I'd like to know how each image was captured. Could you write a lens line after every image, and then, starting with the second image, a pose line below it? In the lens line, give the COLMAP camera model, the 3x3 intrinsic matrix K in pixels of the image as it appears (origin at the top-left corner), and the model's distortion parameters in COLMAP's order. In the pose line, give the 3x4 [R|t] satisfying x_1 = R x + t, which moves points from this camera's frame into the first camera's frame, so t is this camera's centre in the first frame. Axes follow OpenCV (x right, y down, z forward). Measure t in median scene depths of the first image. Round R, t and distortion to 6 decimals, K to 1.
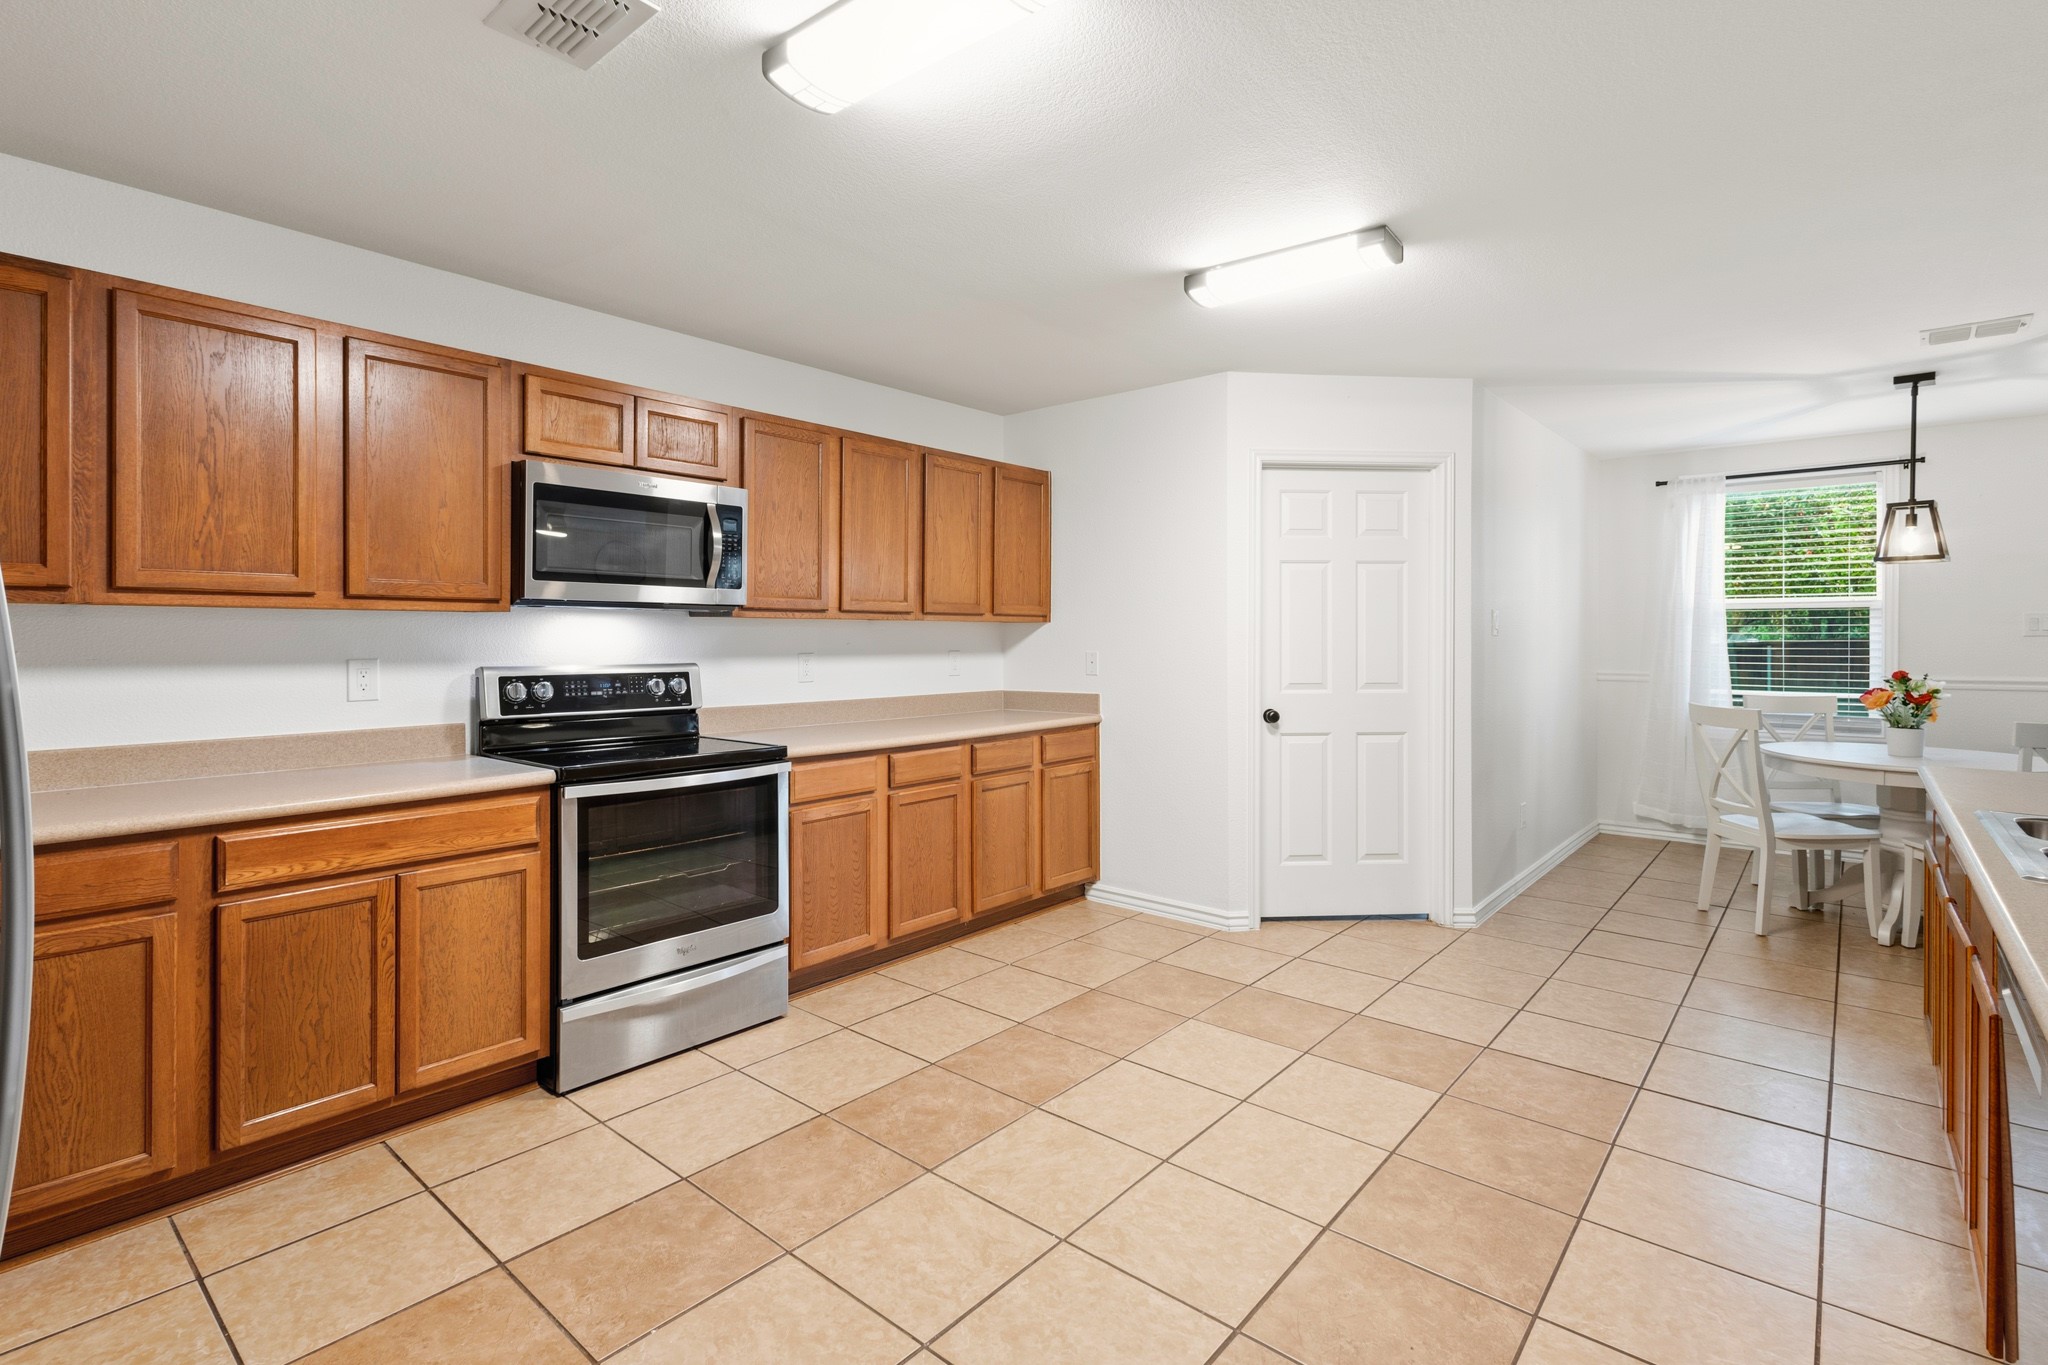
lens RADIAL K [[954.4, 0, 1021.1], [0, 954.4, 640.5], [0, 0, 1]] dist [0.008057, -0.001048]
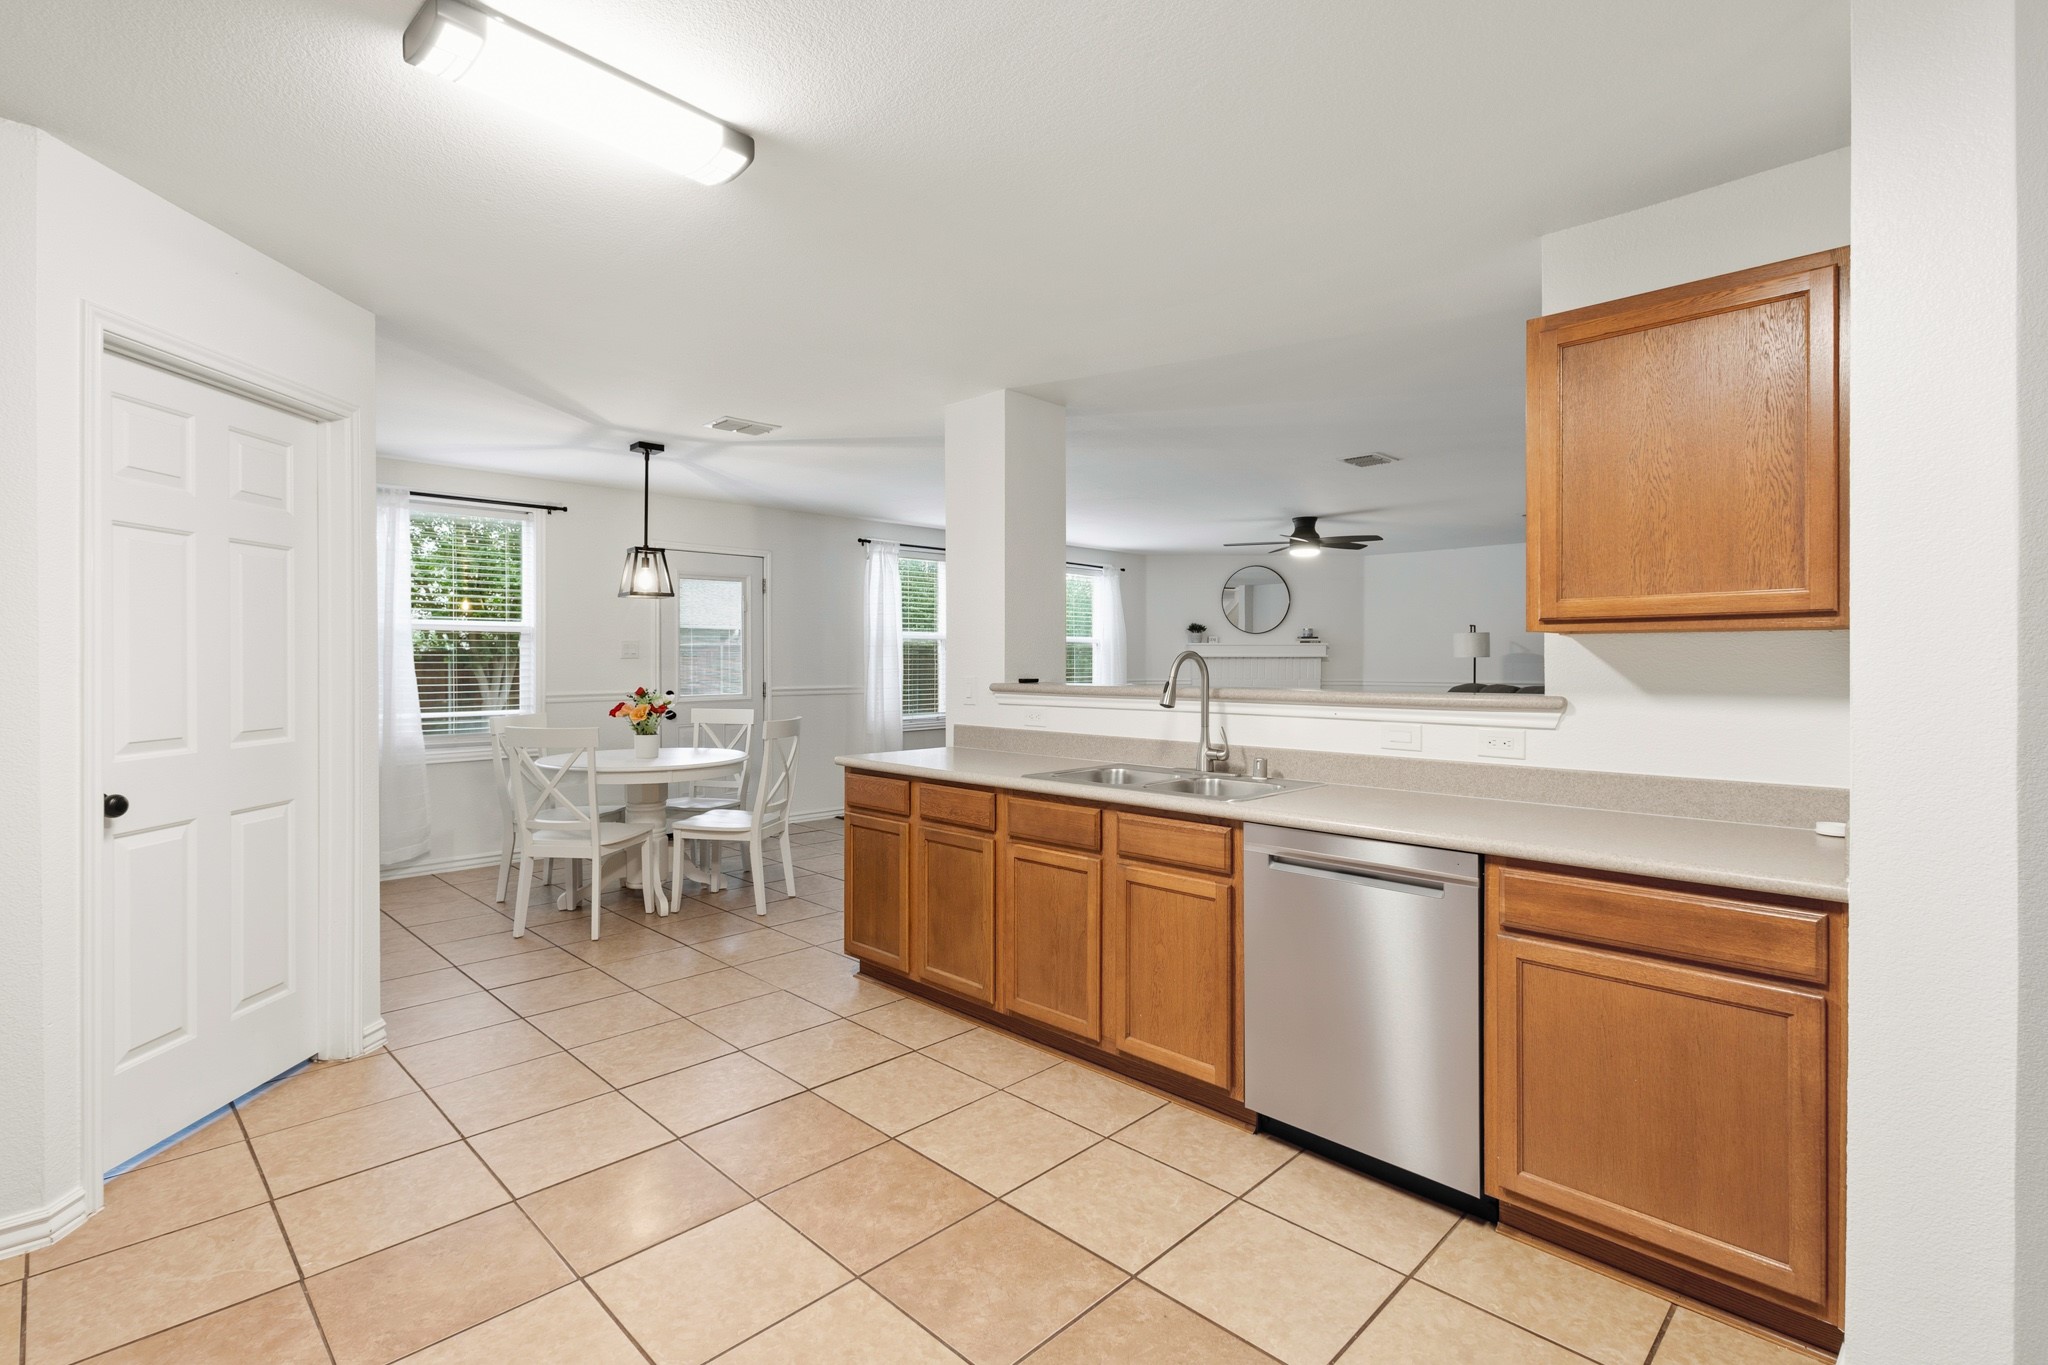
lens RADIAL K [[954.4, 0, 1016.4], [0, 954.4, 663.2], [0, 0, 1]] dist [0.008057, -0.001048]
pose [[0.078046, -0.004822, 0.996938, -0.318021], [0.002448, 0.999986, 0.004645, -0.003884], [-0.996947, 0.002078, 0.078057, 0.584137]]
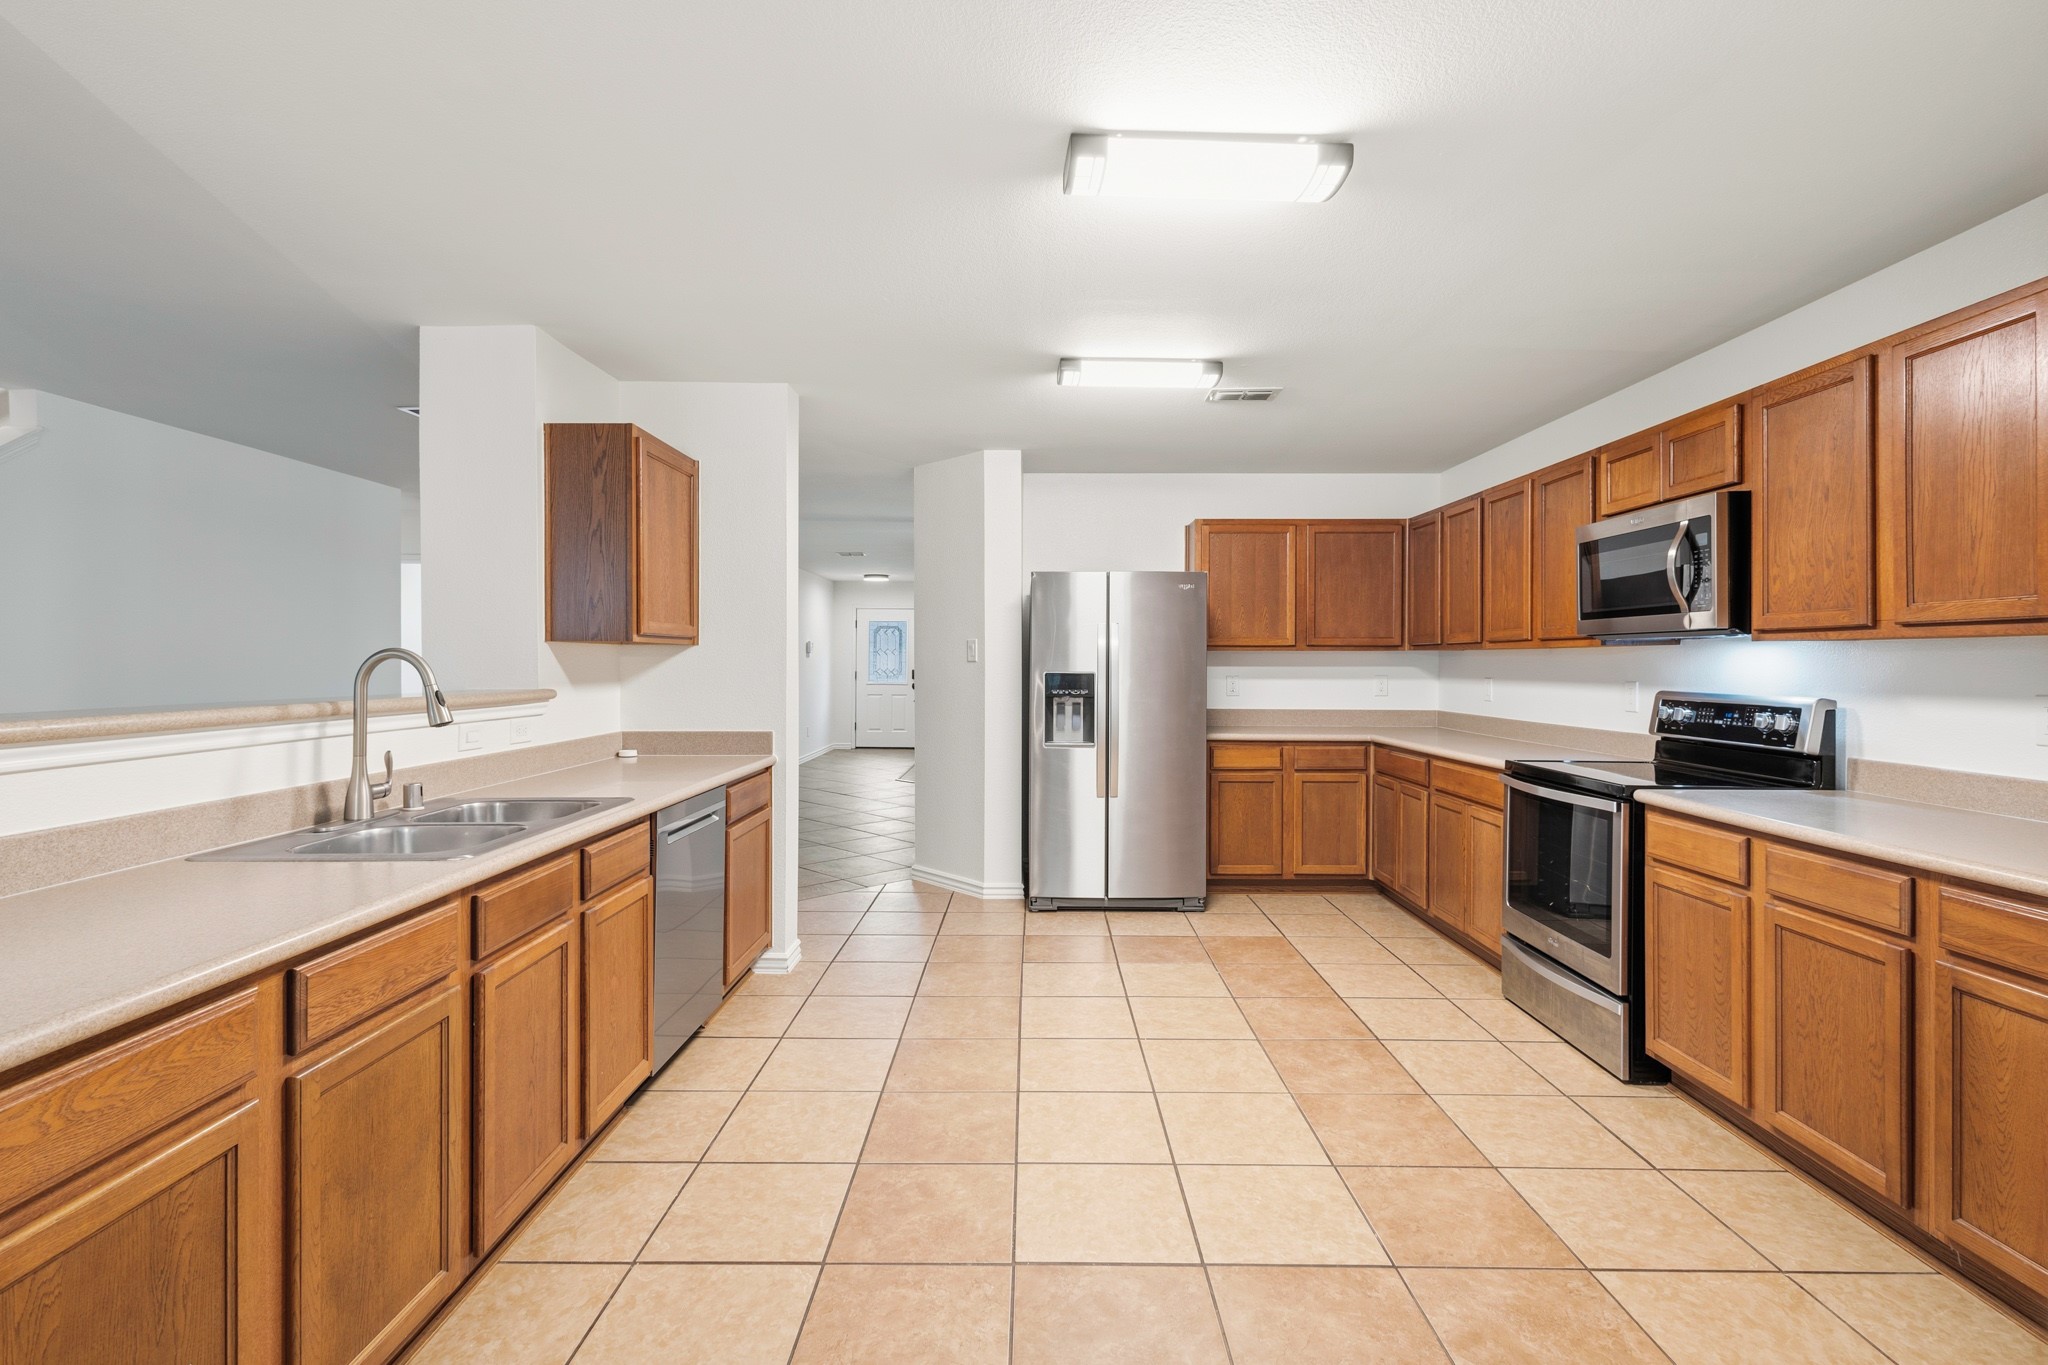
lens RADIAL K [[954.4, 0, 1032.8], [0, 954.4, 669.4], [0, 0, 1]] dist [0.008057, -0.001048]
pose [[-0.757914, 0.000979, -0.652354, 0.767831], [-0.006103, 0.999944, 0.008591, -0.004308], [0.652326, 0.010492, -0.757866, 1.311957]]
